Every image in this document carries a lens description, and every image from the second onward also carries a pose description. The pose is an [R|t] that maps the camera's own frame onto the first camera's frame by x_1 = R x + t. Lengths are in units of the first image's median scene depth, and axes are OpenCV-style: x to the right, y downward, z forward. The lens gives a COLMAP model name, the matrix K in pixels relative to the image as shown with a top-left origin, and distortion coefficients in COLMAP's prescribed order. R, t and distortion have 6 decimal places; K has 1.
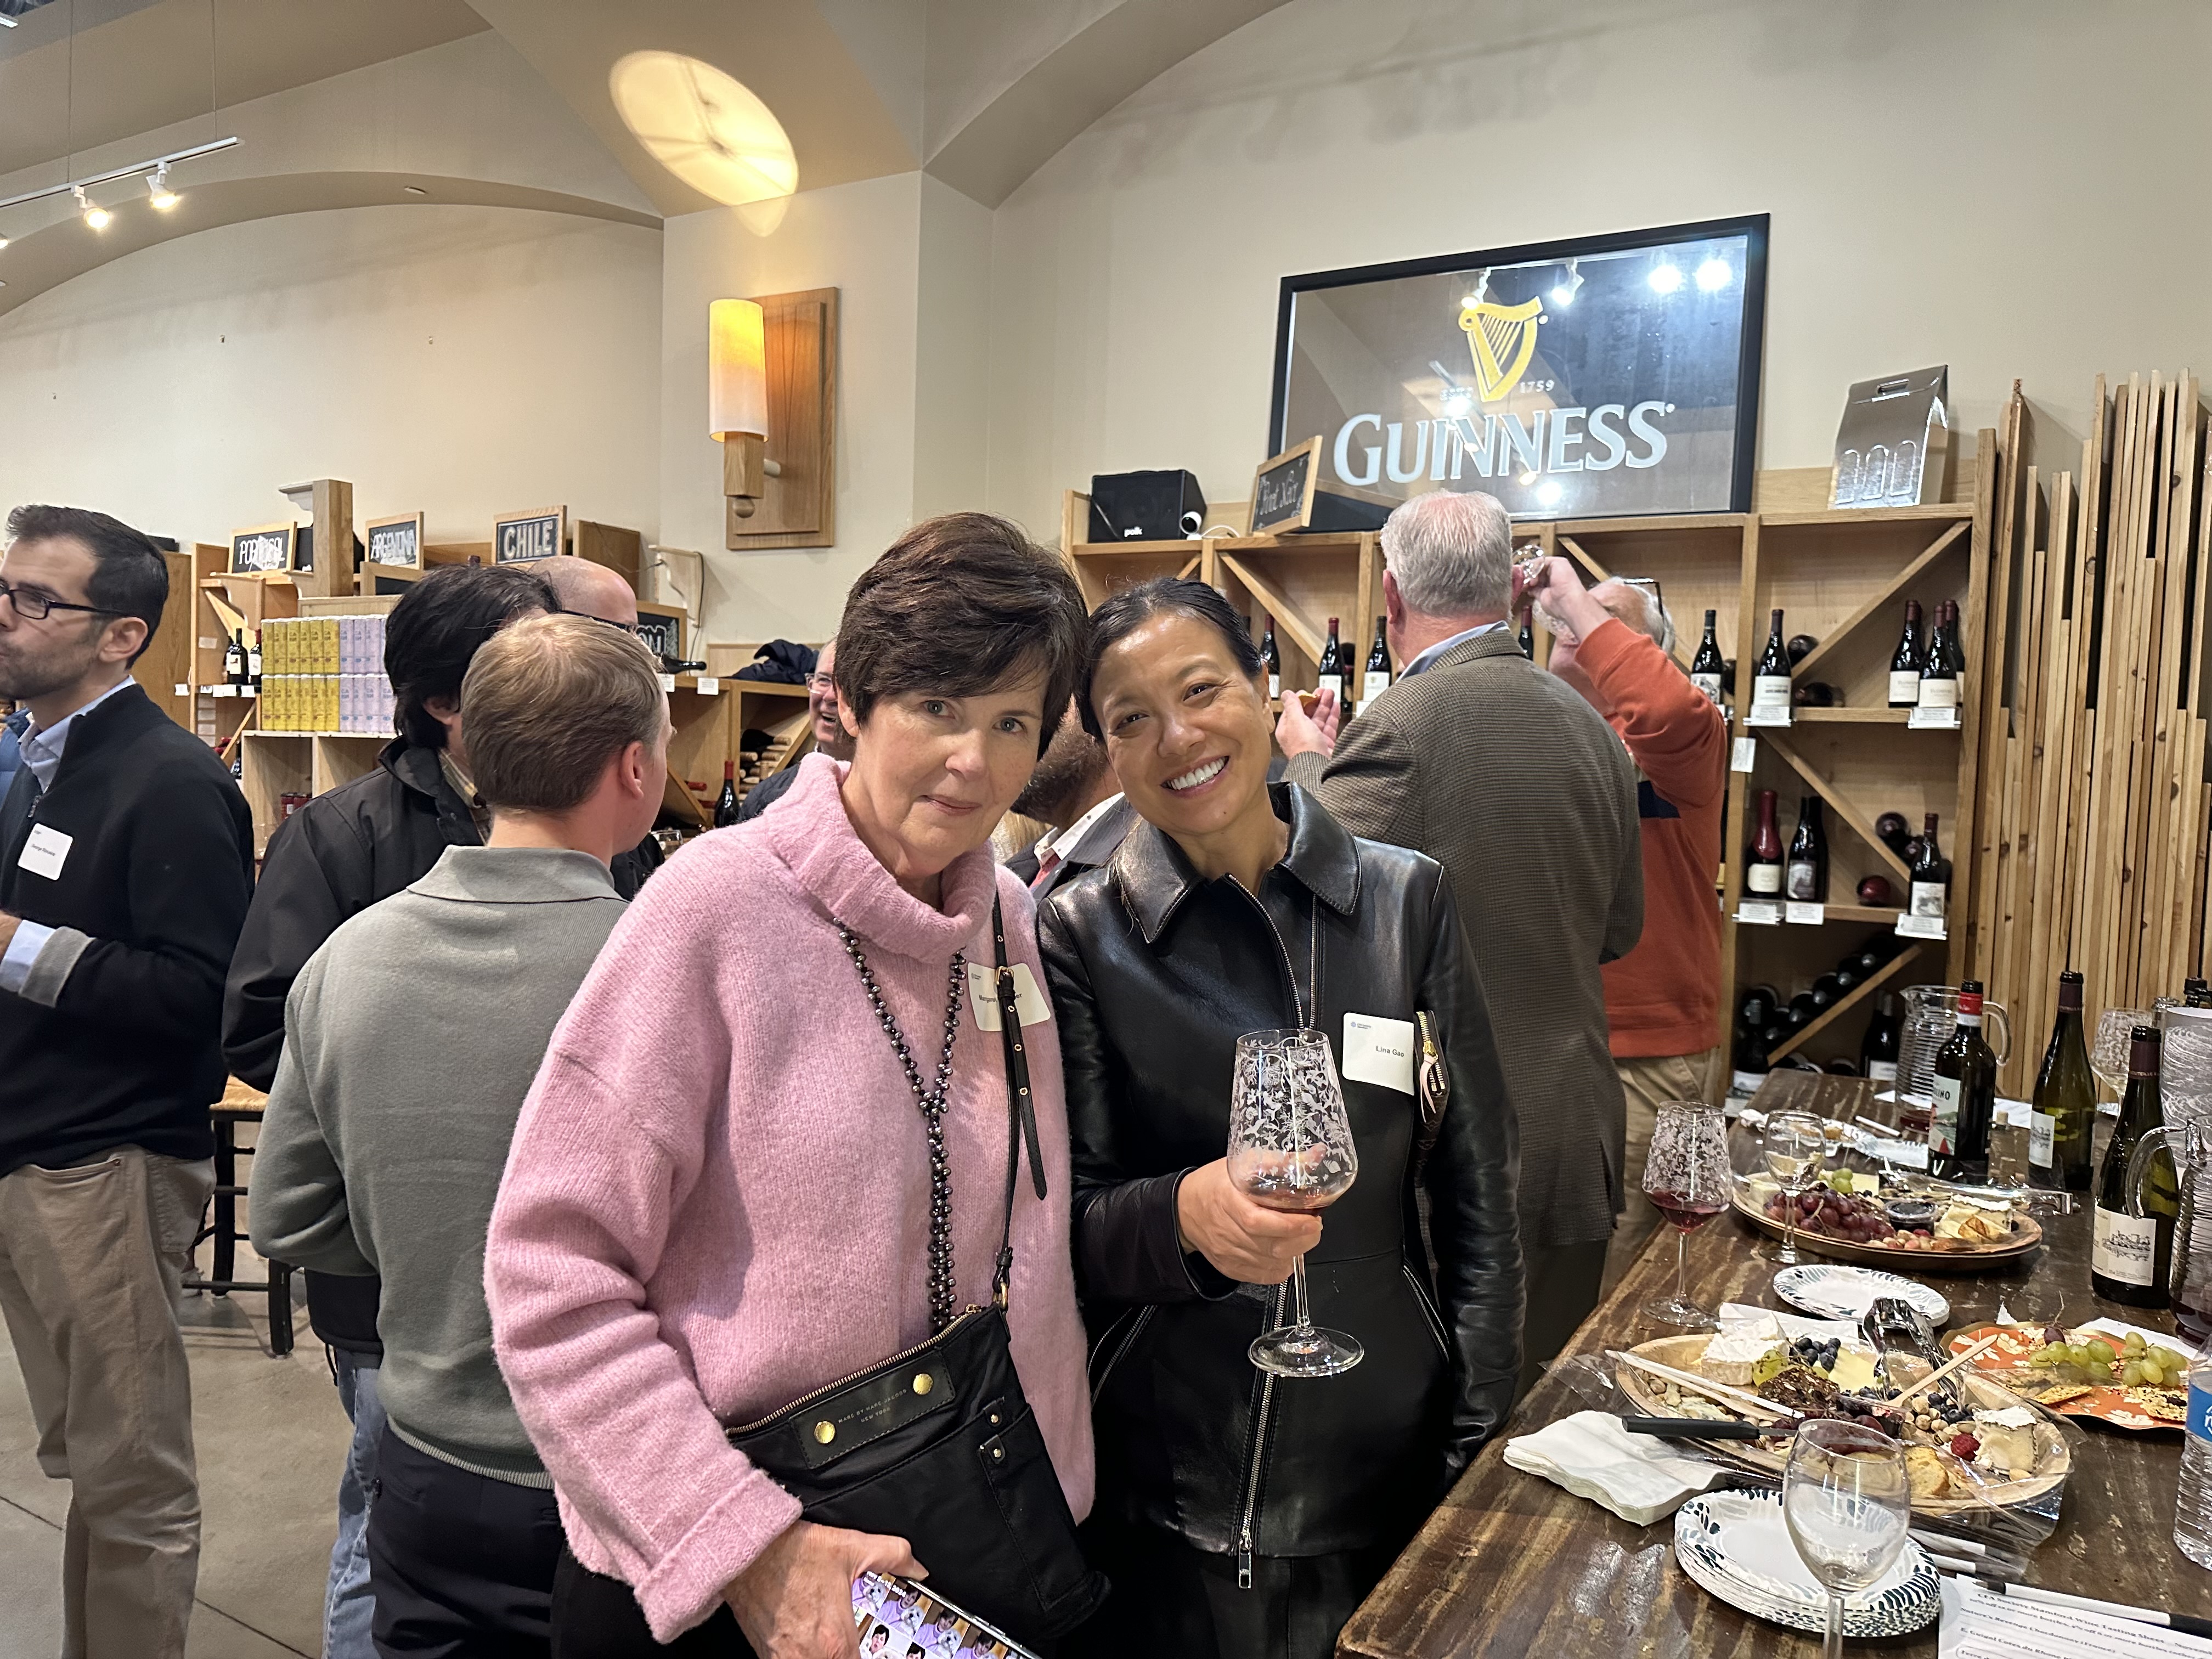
lens RADIAL K [[1693.9, 0, 1074.4], [0, 1693.9, 815.2], [0, 0, 1]] dist [0.056474, -0.047795]
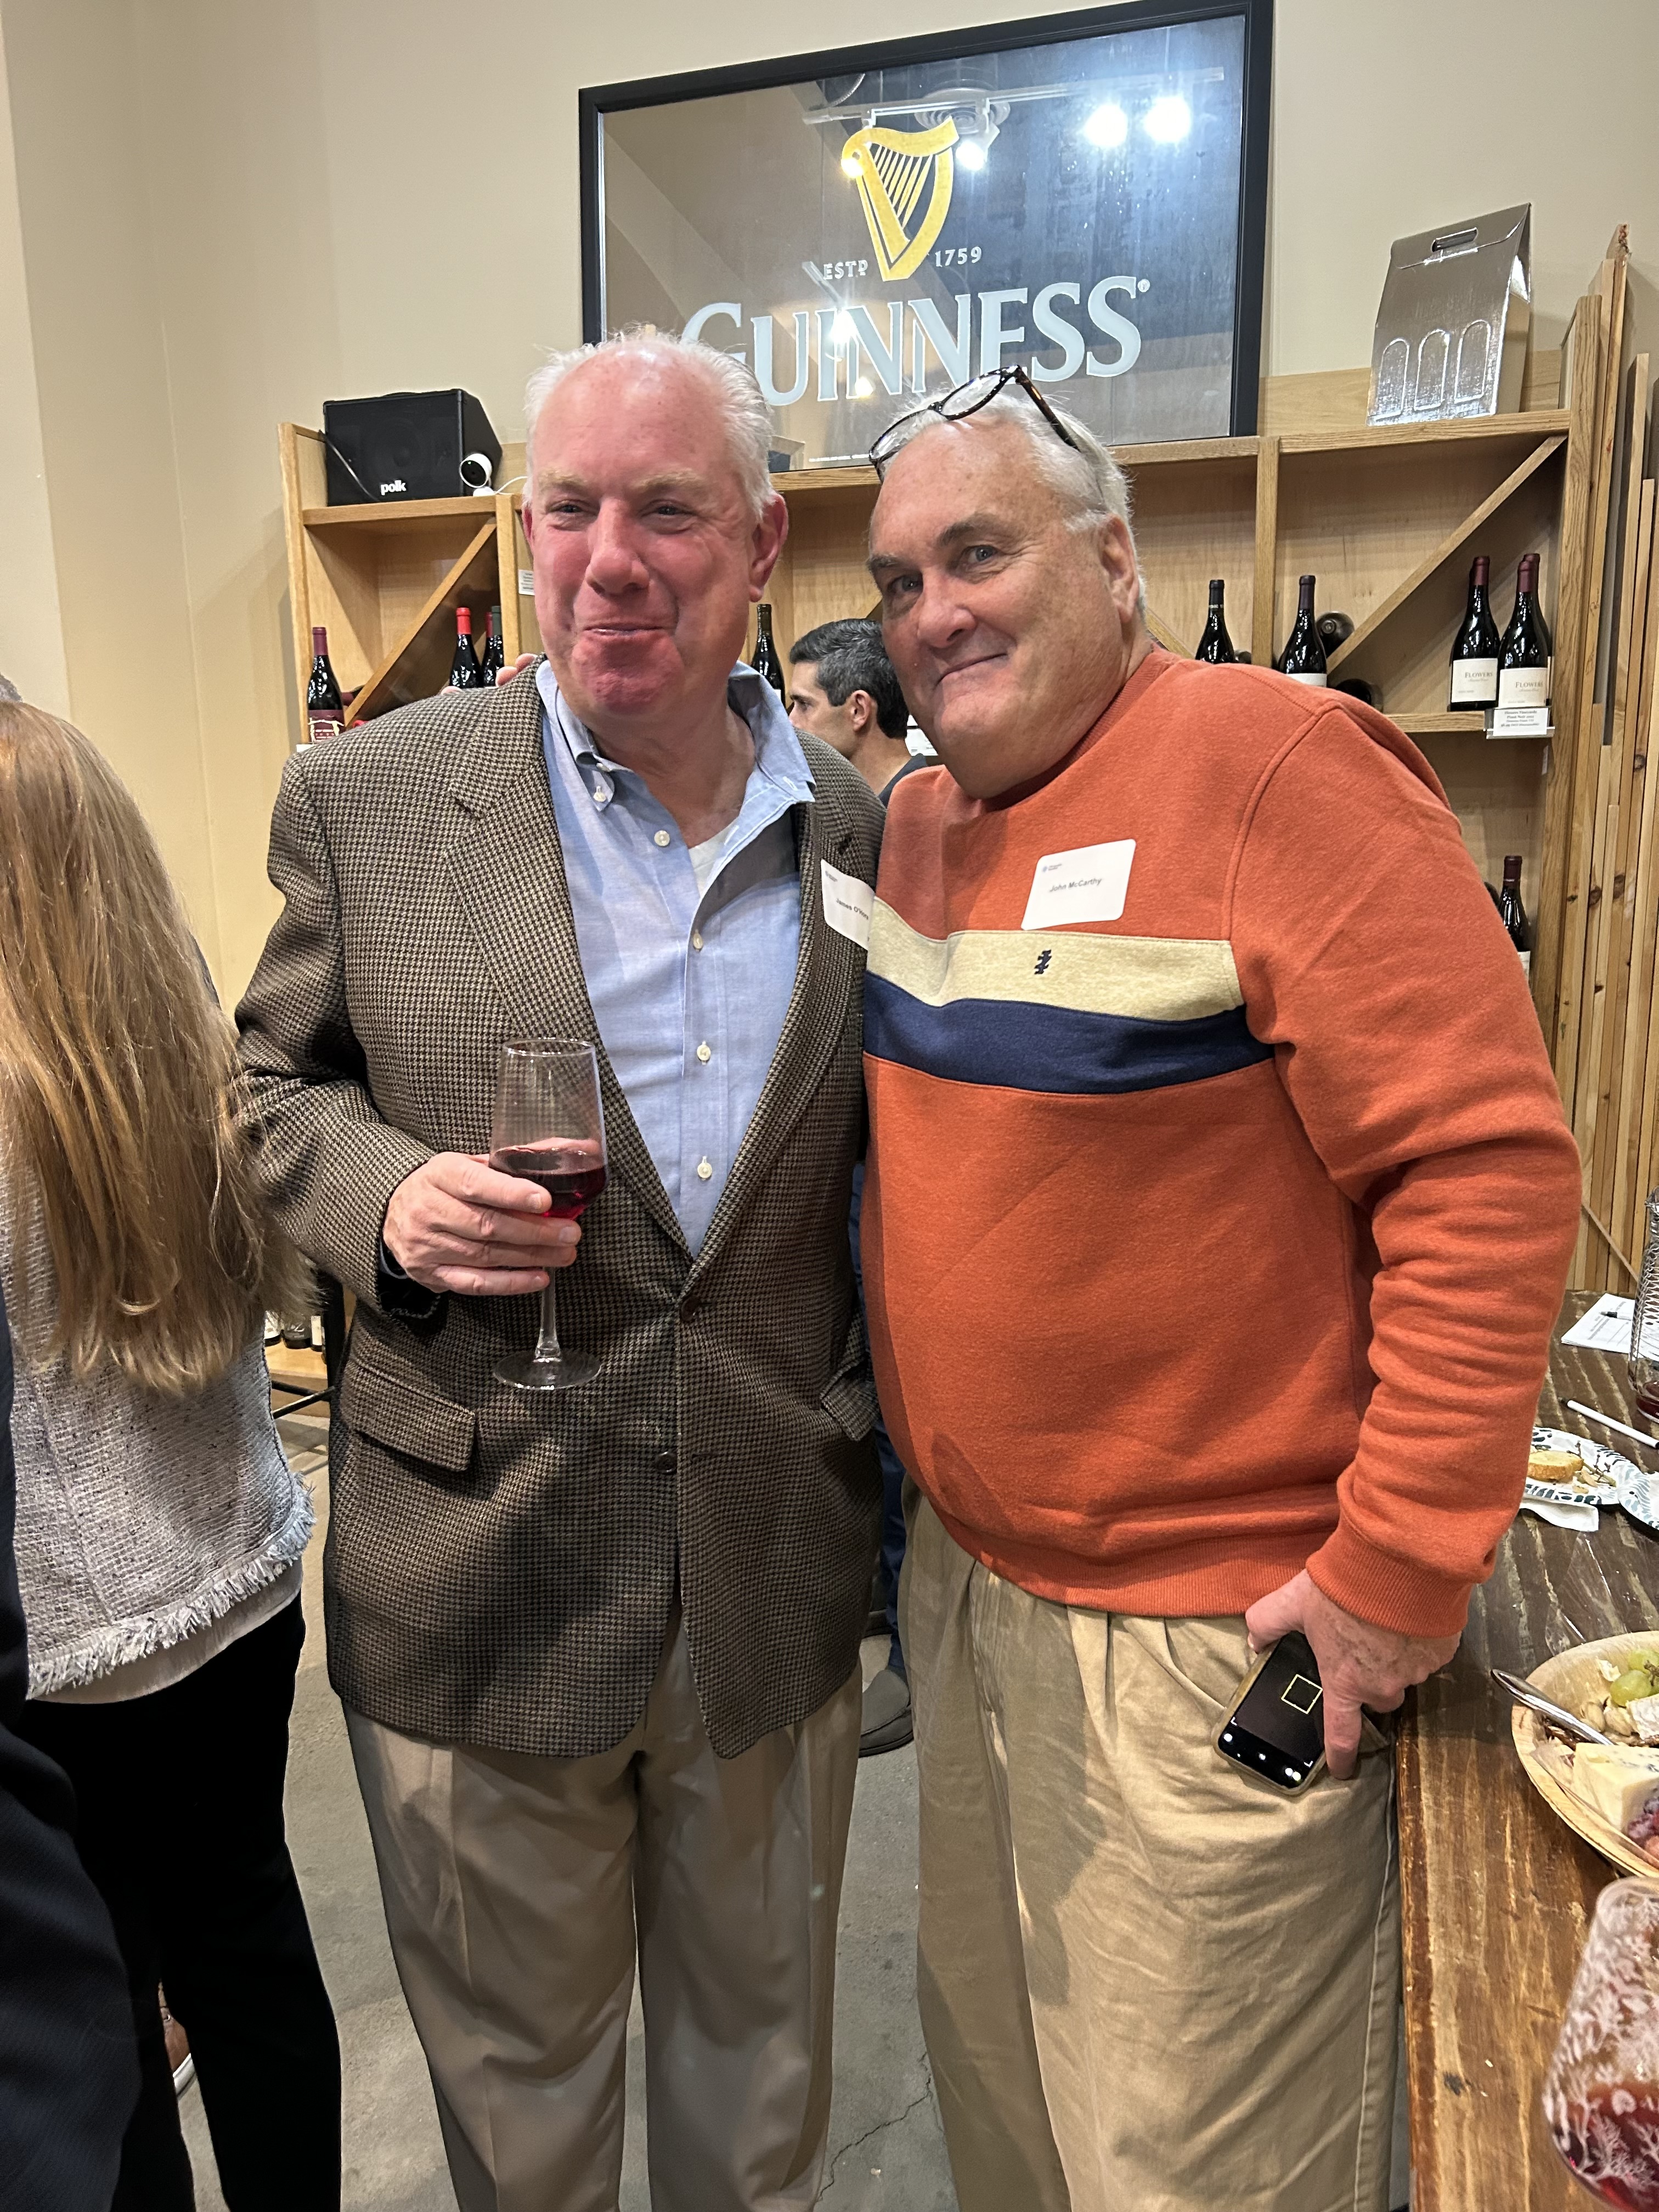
lens RADIAL K [[1669.2, 0, 876.4], [0, 1669.2, 1107.9], [0, 0, 1]] dist [0.028859, -0.004243]
pose [[0.970390, -0.095089, 0.222041, 0.059814], [0.058659, 0.984504, 0.165259, -0.027552], [-0.234315, -0.147341, 0.960930, 0.330734]]
